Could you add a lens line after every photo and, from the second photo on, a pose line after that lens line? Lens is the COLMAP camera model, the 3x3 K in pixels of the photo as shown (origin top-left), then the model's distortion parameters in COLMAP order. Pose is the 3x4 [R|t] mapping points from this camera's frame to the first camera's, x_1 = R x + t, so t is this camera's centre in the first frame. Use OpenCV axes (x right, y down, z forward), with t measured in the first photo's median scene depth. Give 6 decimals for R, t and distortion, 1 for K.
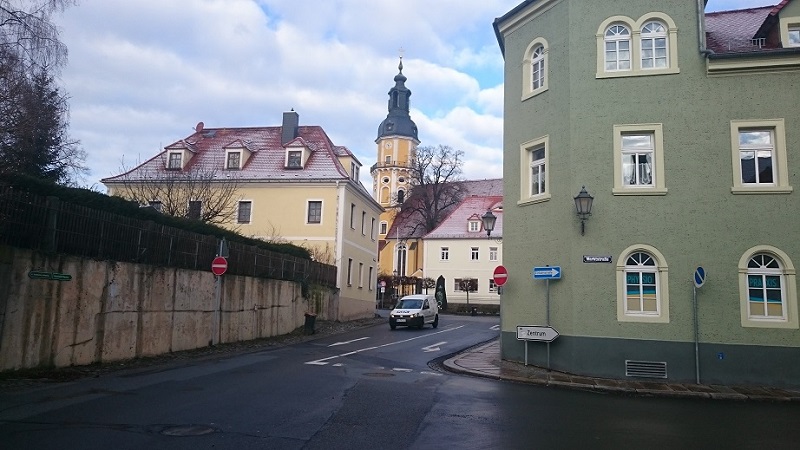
lens RADIAL K [[622.5, 0, 399.0], [0, 622.5, 226.0], [0, 0, 1]] dist [-0.009621, -0.008453]
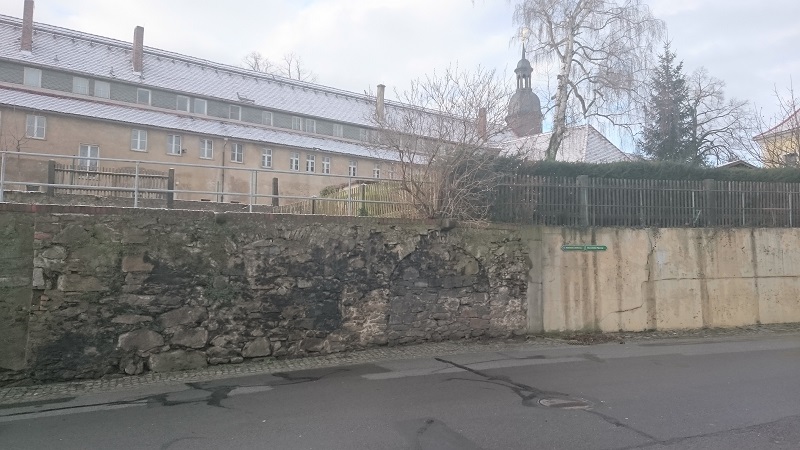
lens RADIAL K [[622.5, 0, 398.9], [0, 622.5, 222.9], [0, 0, 1]] dist [-0.009621, -0.008453]
pose [[0.363802, -0.099937, -0.926100, 0.311837], [0.138988, 0.988922, -0.052117, 0.044965], [0.921048, -0.109757, 0.373662, 0.271294]]
